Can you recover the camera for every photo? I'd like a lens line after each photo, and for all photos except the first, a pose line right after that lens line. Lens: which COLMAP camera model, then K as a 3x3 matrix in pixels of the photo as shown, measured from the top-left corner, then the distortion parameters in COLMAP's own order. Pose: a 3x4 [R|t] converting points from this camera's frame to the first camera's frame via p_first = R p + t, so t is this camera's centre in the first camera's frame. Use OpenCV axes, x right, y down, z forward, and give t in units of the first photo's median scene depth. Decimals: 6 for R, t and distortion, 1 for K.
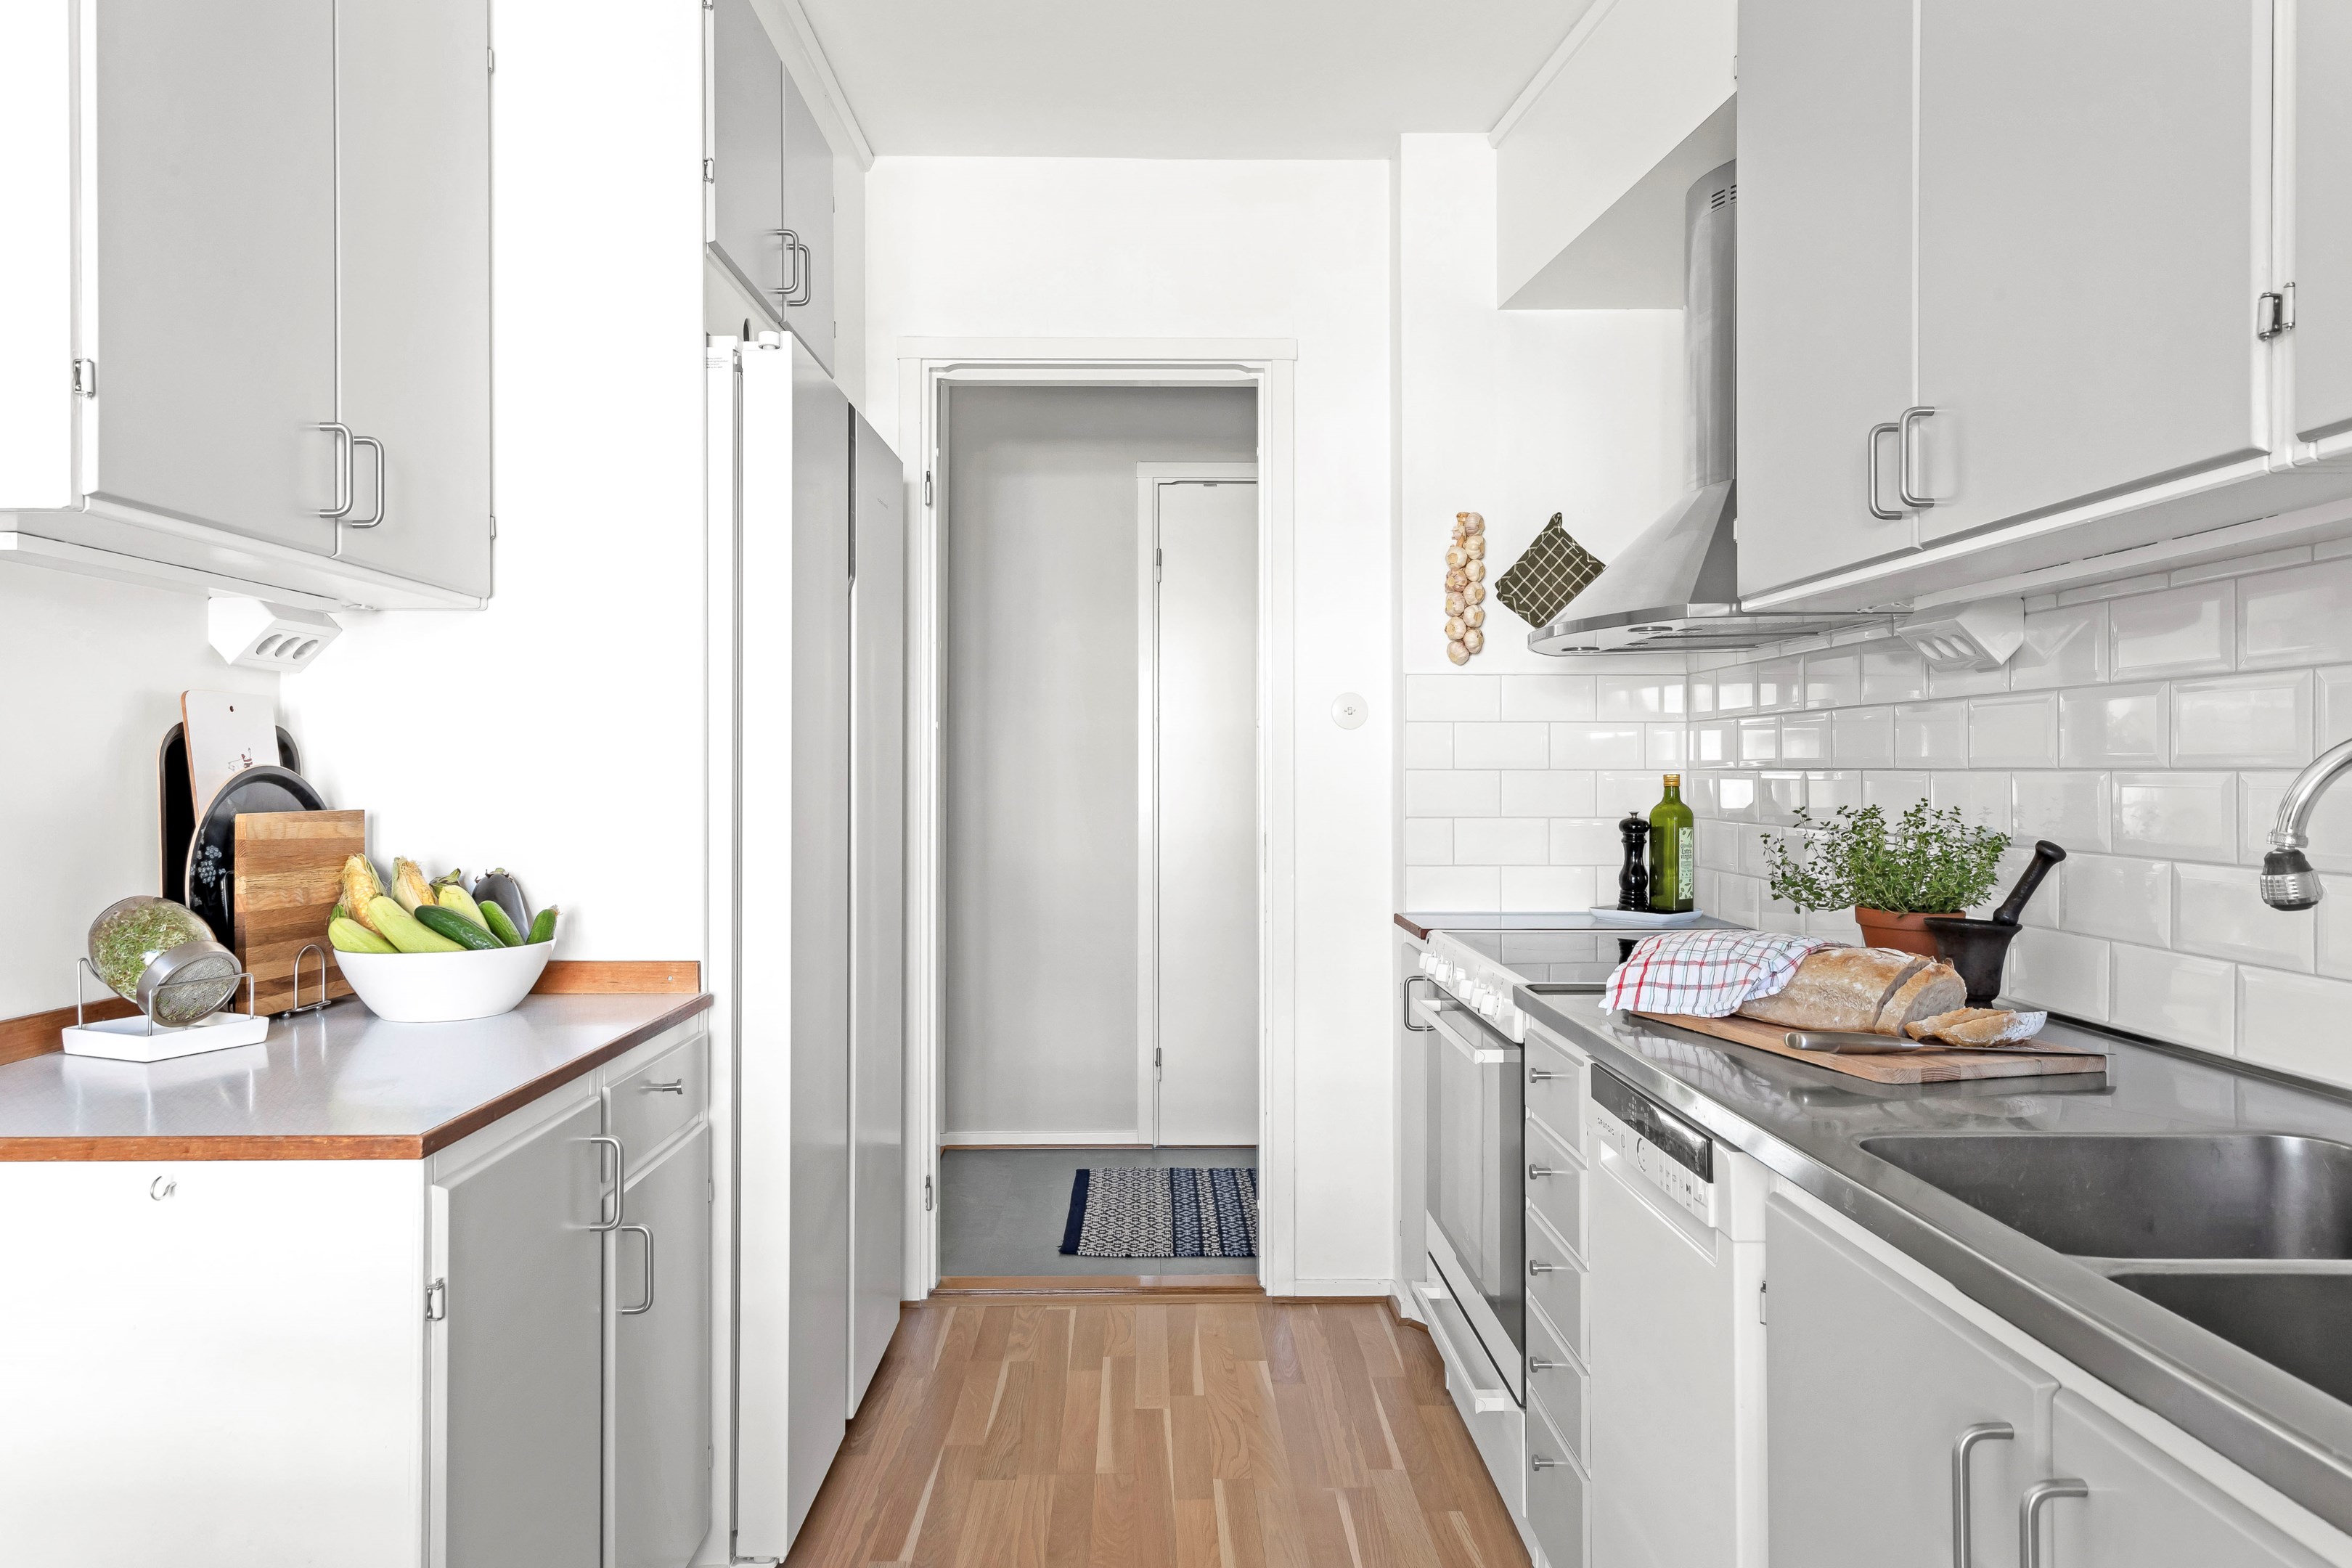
lens RADIAL K [[1504.0, 0, 1171.5], [0, 1504.0, 778.0], [0, 0, 1]] dist [0.004112, 0.001580]
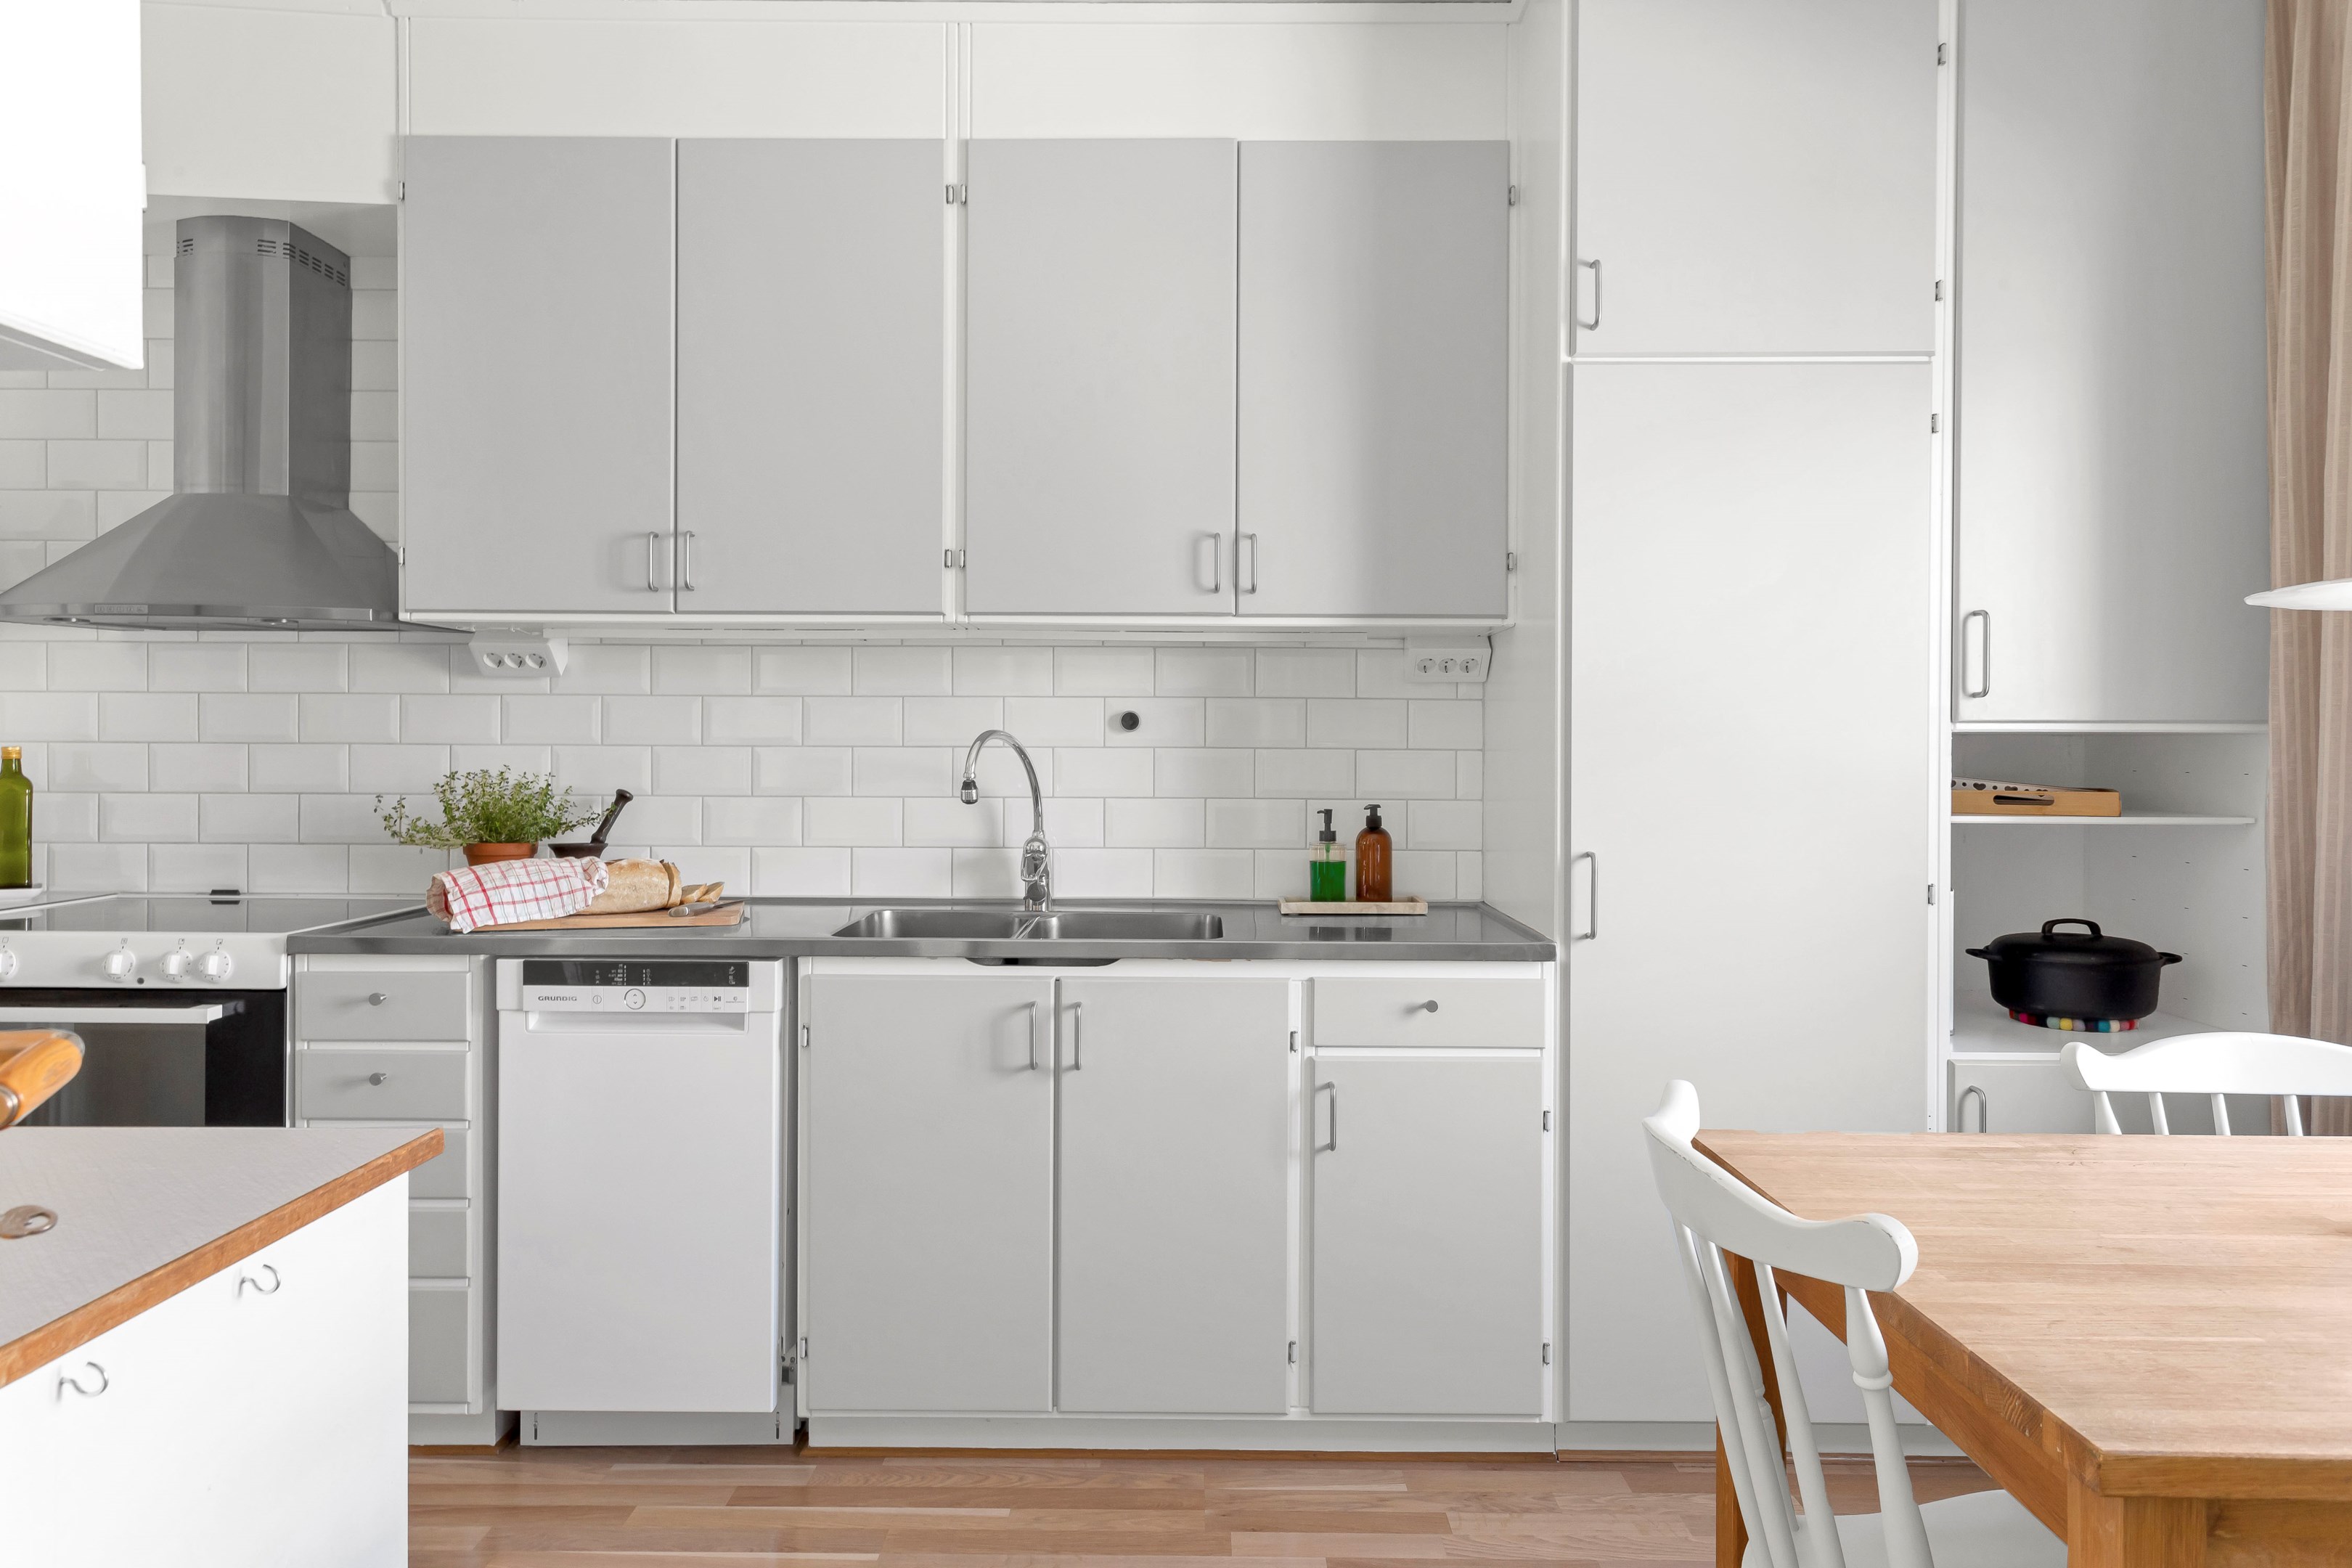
lens RADIAL K [[1504.0, 0, 1165.0], [0, 1504.0, 780.6], [0, 0, 1]] dist [0.004112, 0.001580]
pose [[0.013731, -0.020318, 0.999699, -1.044501], [0.000873, 0.999793, 0.020308, -0.000547], [-0.999905, 0.000594, 0.013746, 0.390319]]
